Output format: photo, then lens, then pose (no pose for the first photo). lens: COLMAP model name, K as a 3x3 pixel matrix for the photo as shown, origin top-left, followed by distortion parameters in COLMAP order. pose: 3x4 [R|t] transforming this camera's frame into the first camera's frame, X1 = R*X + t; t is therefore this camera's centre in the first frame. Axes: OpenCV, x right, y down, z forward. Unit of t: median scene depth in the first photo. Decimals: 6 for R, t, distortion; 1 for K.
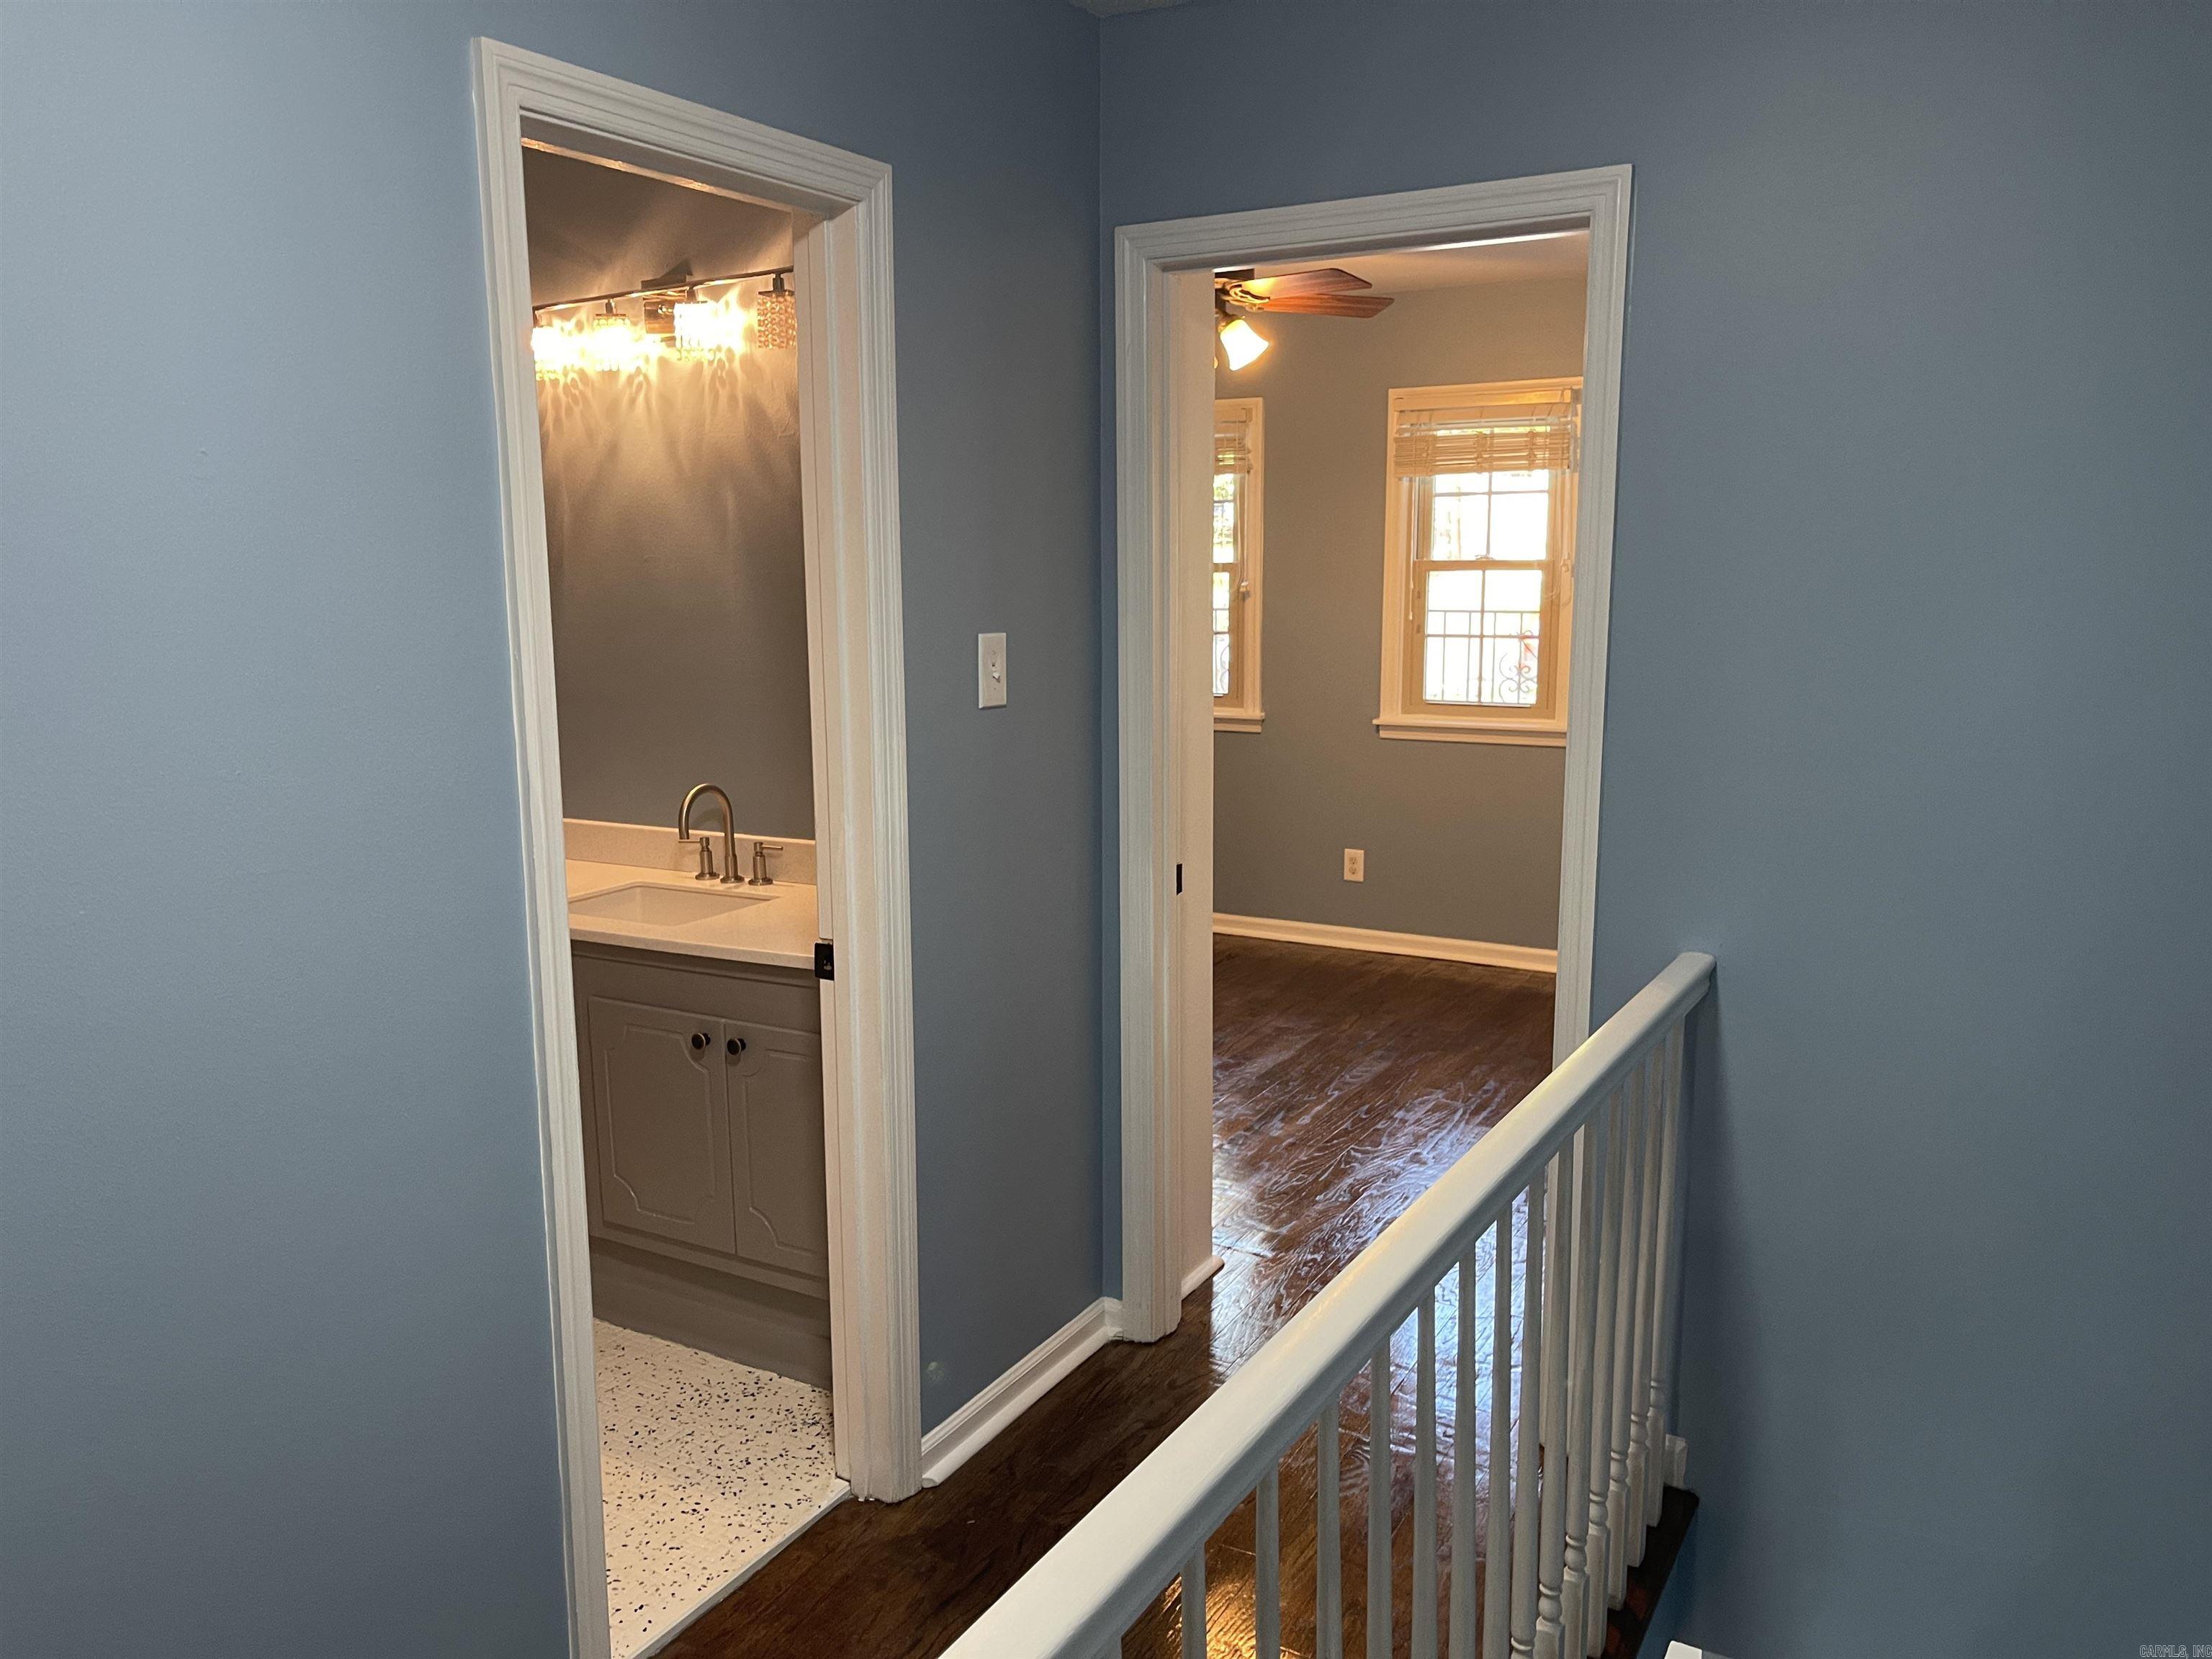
lens RADIAL K [[1688.2, 0, 1102.2], [0, 1688.2, 843.0], [0, 0, 1]] dist [0.031994, -0.011322]
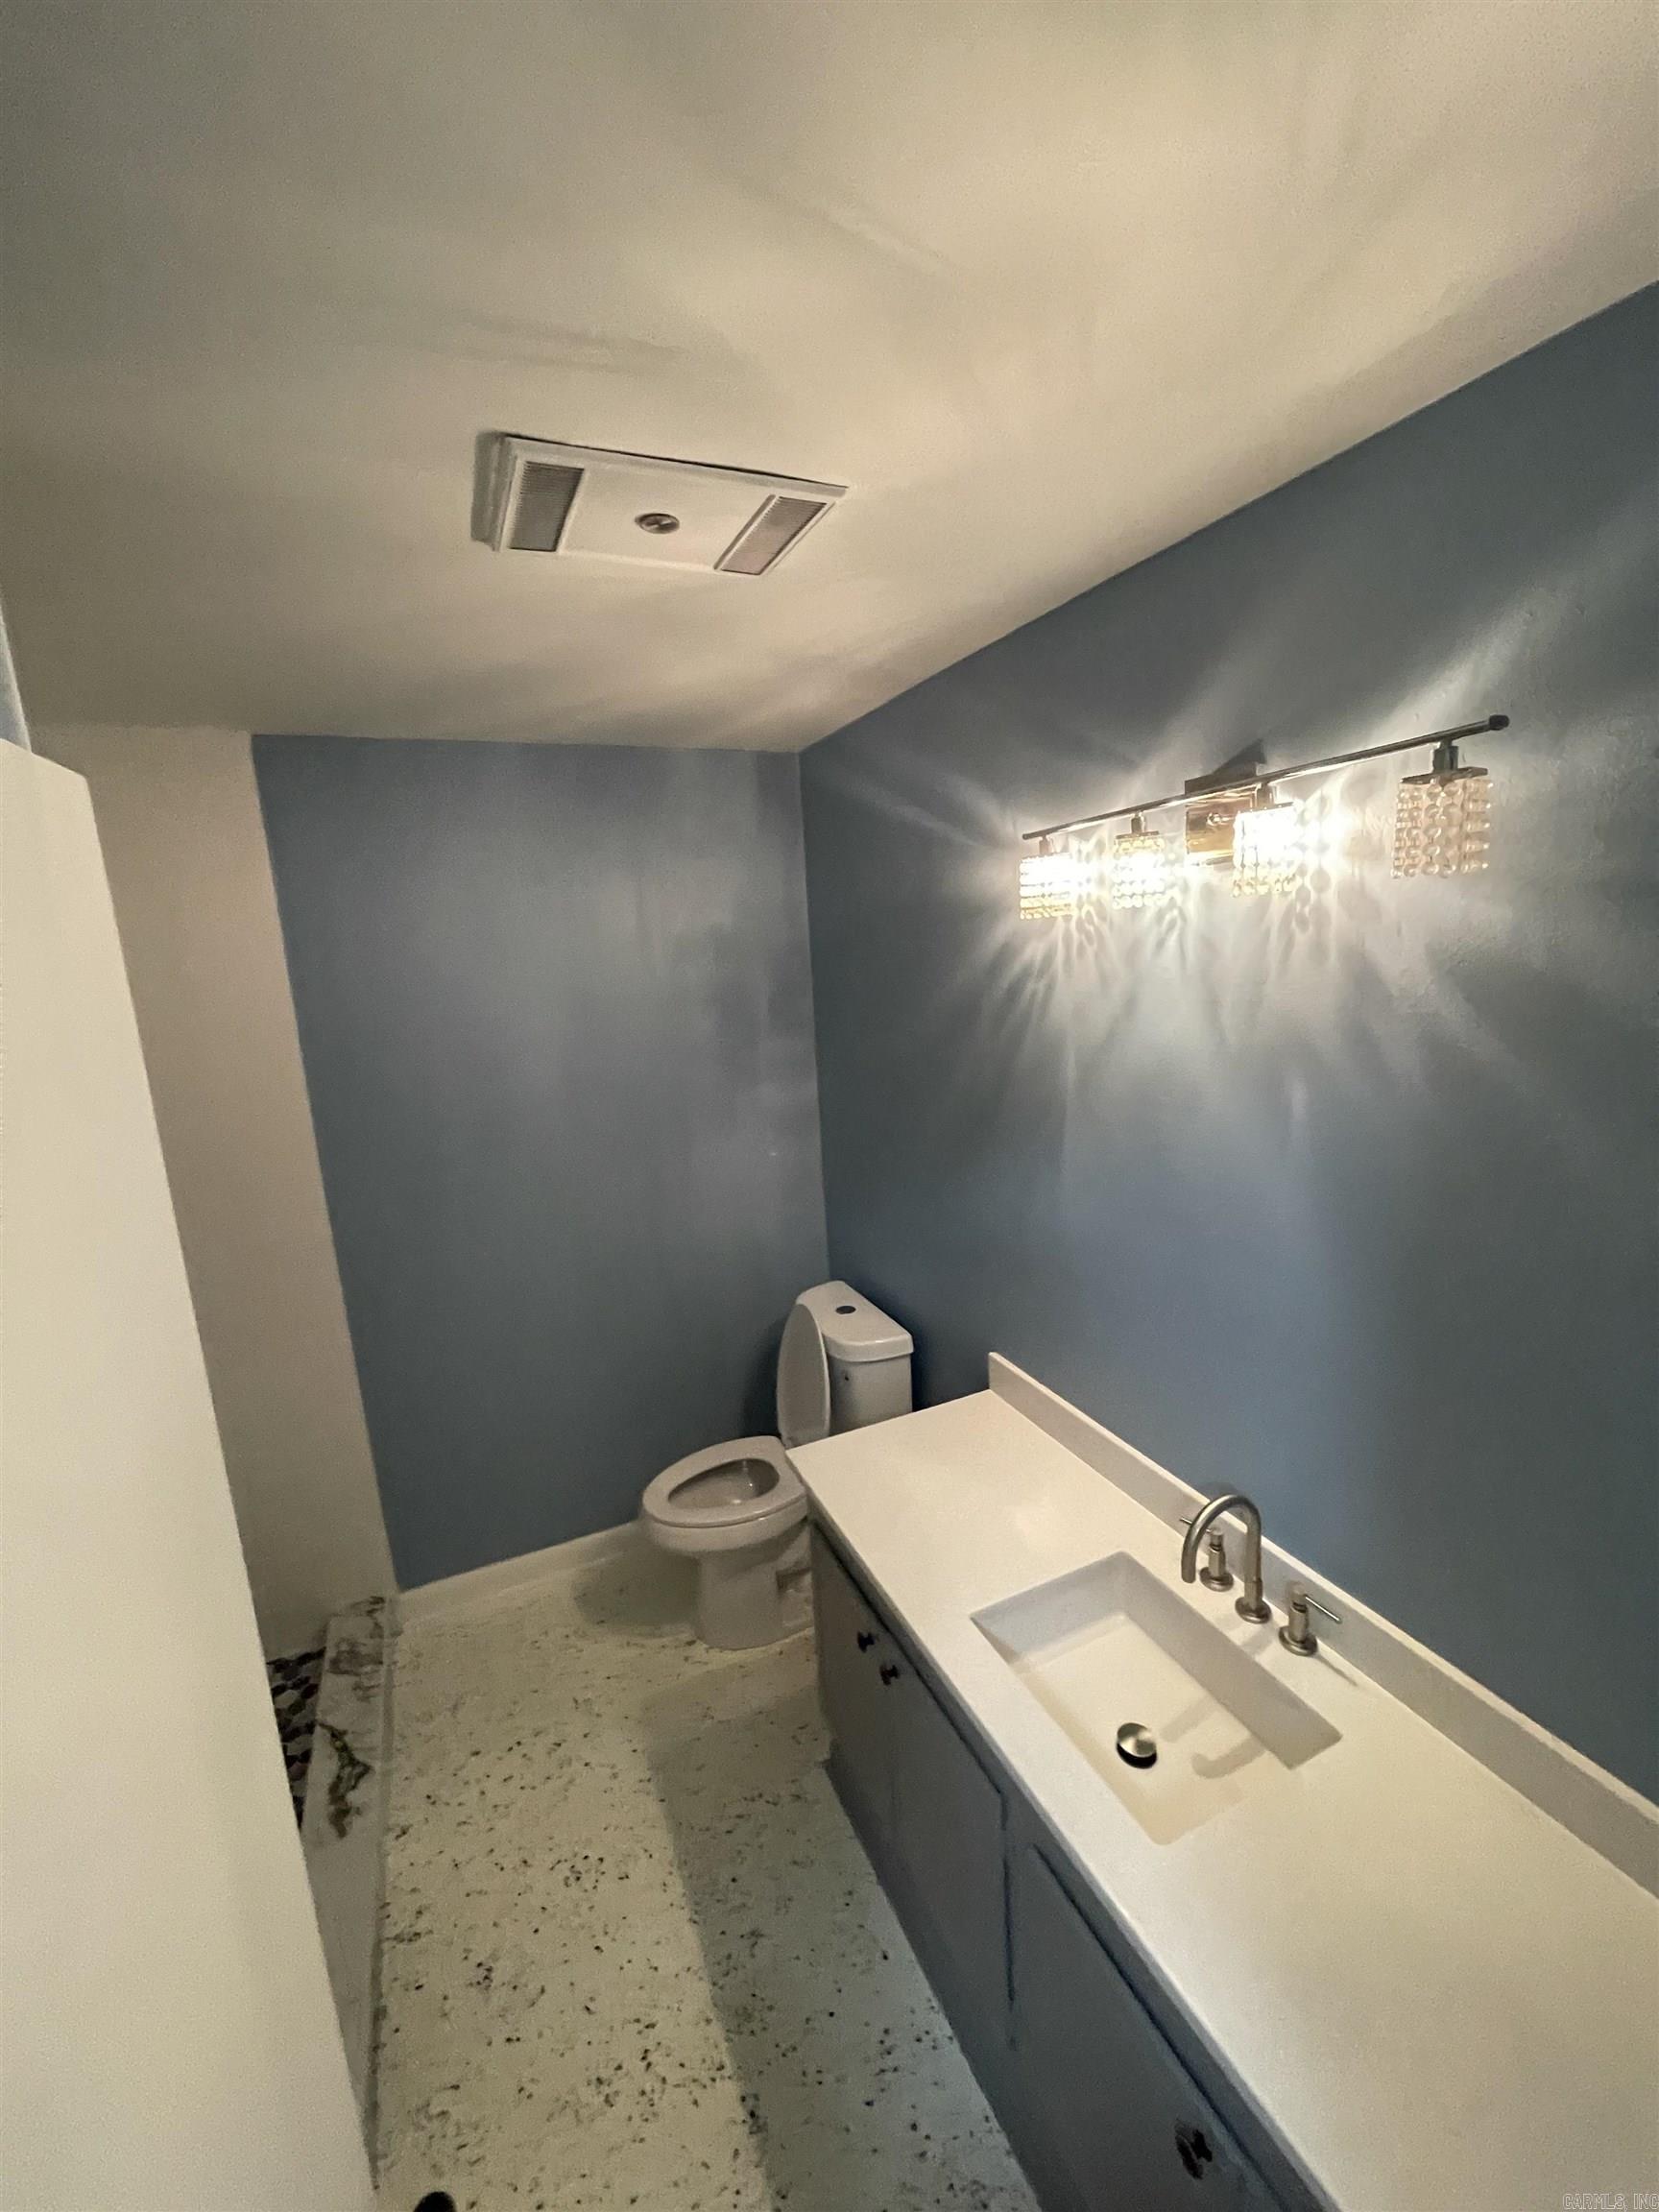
lens RADIAL K [[894.6, 0, 828.8], [0, 894.6, 1096.6], [0, 0, 1]] dist [-0.006301, -0.000057]
pose [[0.812020, 0.072530, -0.579105, -0.169894], [-0.051489, 0.997282, 0.052707, -0.215789], [0.581354, -0.012982, 0.813547, 0.619649]]
